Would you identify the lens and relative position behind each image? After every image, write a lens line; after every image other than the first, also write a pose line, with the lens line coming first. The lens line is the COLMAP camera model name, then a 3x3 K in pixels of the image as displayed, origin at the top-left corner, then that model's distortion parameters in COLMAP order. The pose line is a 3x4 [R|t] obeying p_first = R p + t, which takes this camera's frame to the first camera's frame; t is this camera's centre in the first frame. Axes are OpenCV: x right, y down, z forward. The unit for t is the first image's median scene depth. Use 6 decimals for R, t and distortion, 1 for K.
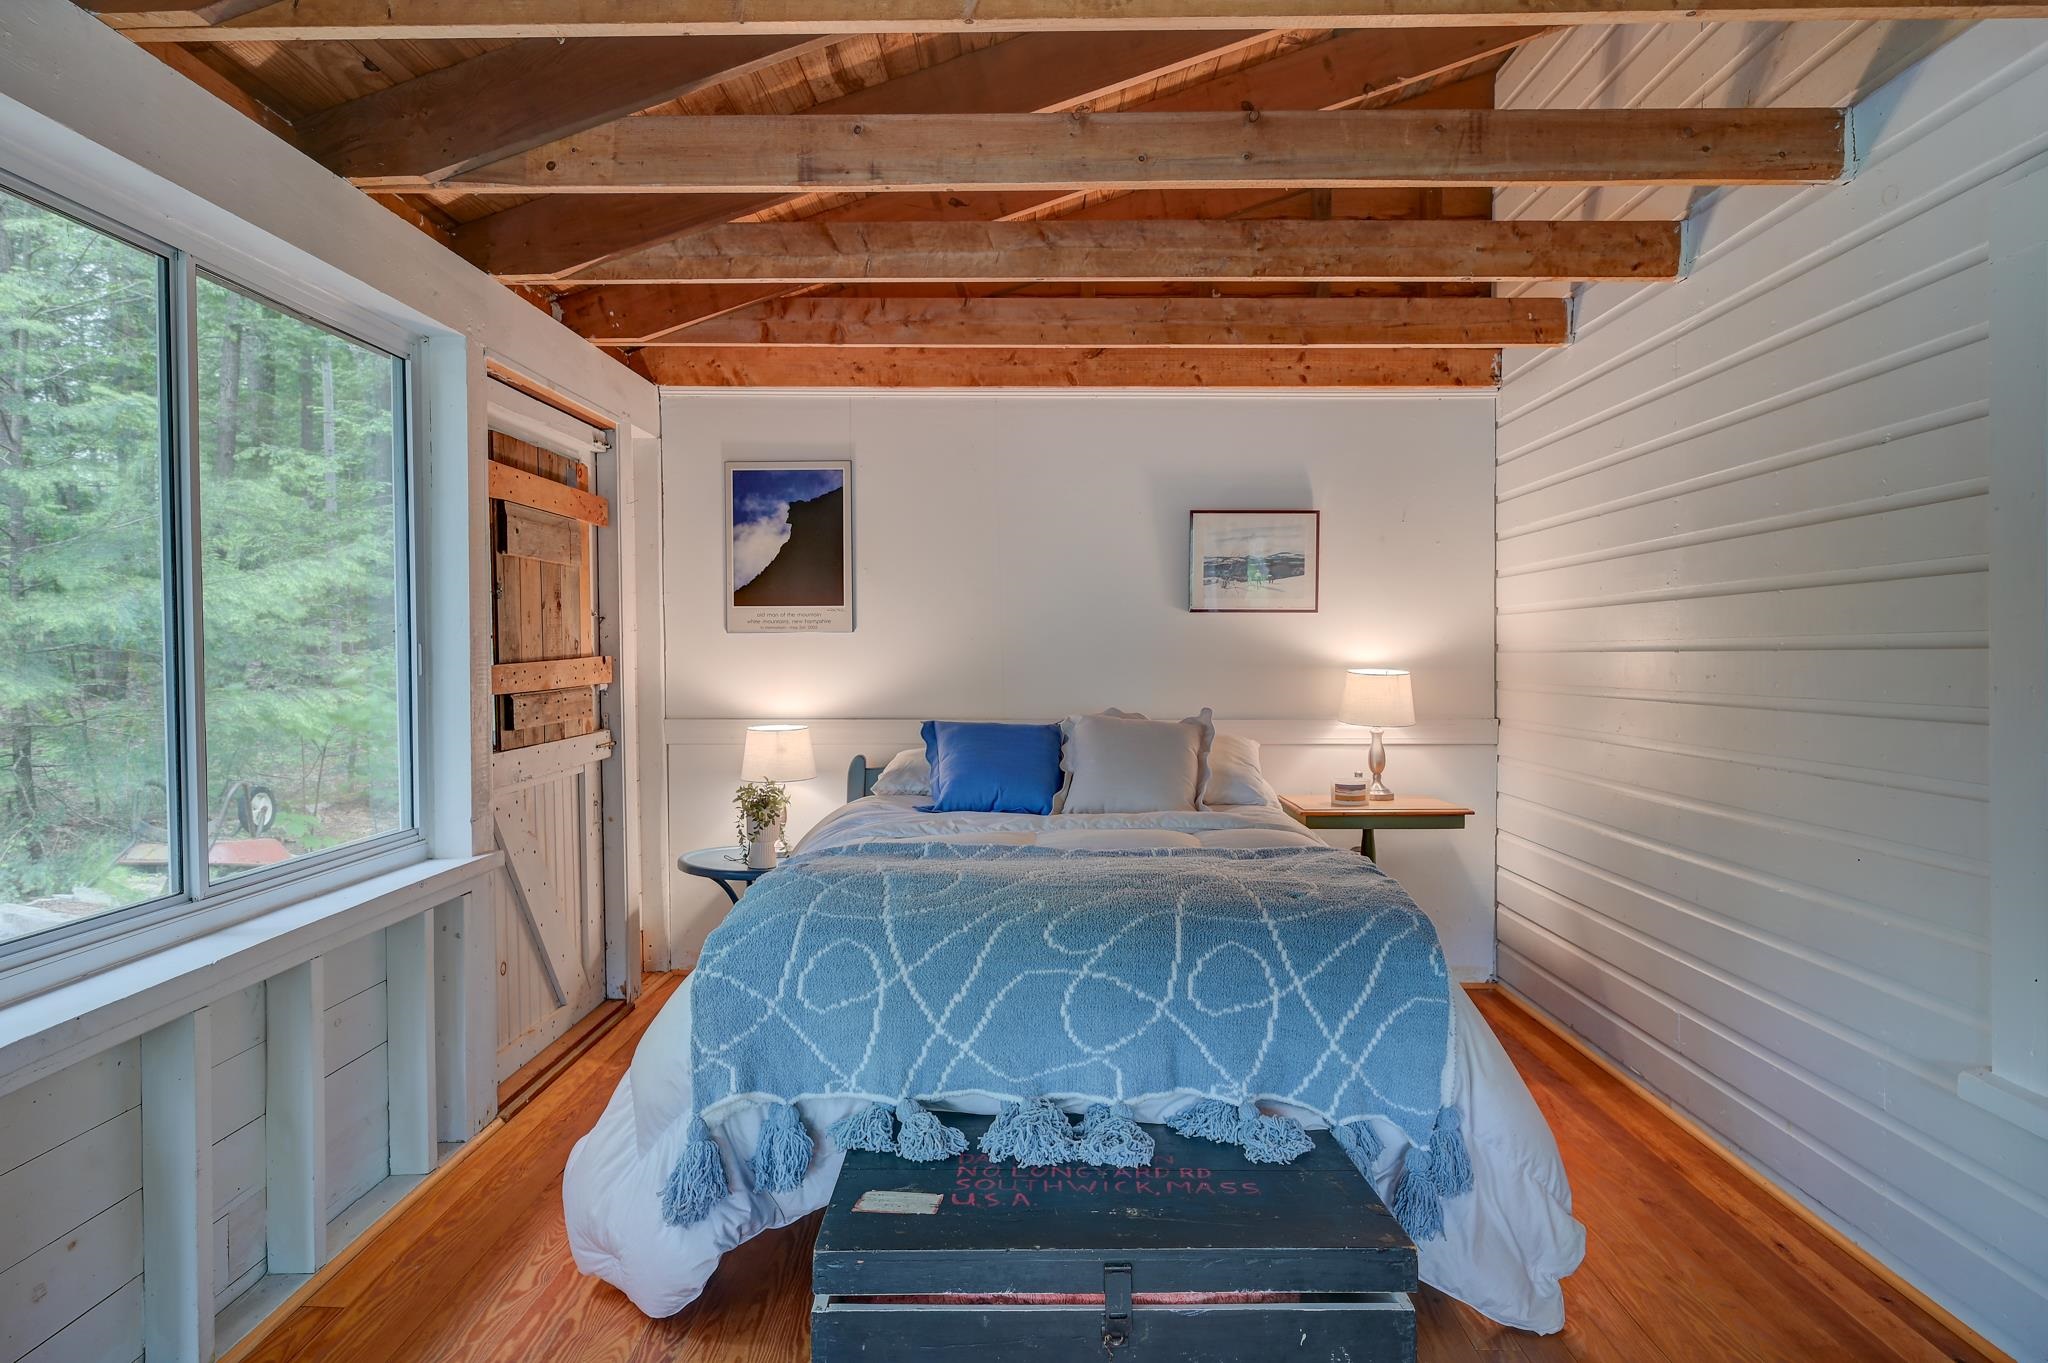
lens RADIAL K [[1182.4, 0, 1023.8], [0, 1182.4, 671.4], [0, 0, 1]] dist [0.000086, 0.000394]
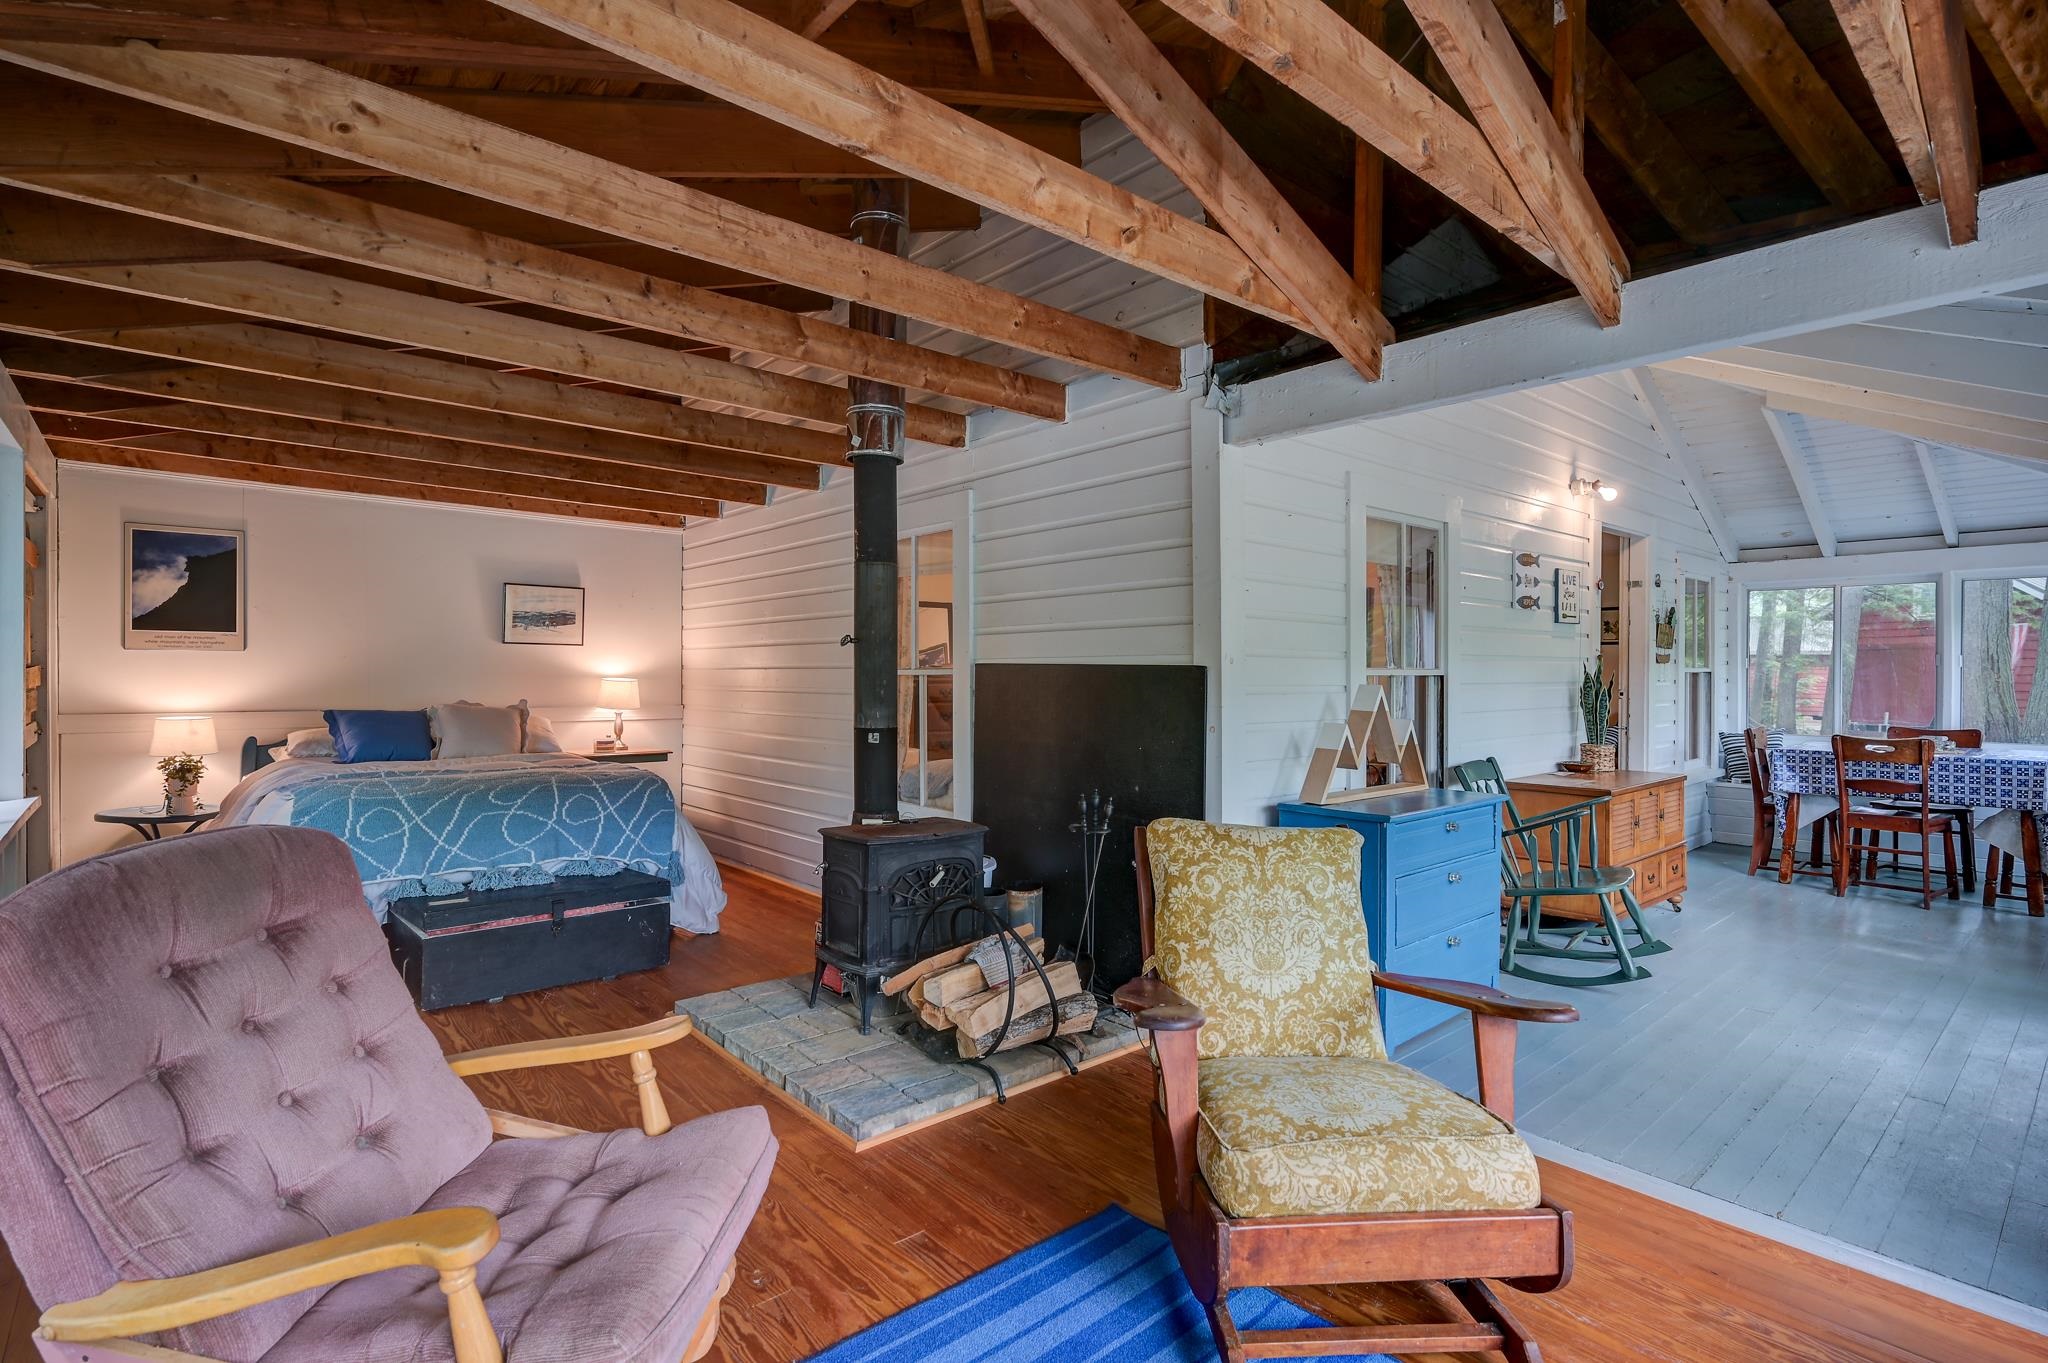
lens RADIAL K [[983.2, 0, 1020.6], [0, 983.2, 674.8], [0, 0, 1]] dist [-0.001802, -0.000220]
pose [[0.742472, 0.006390, 0.669847, -0.271677], [0.002885, 0.999915, -0.012737, 0.014922], [-0.669871, 0.011390, 0.742390, -0.570029]]
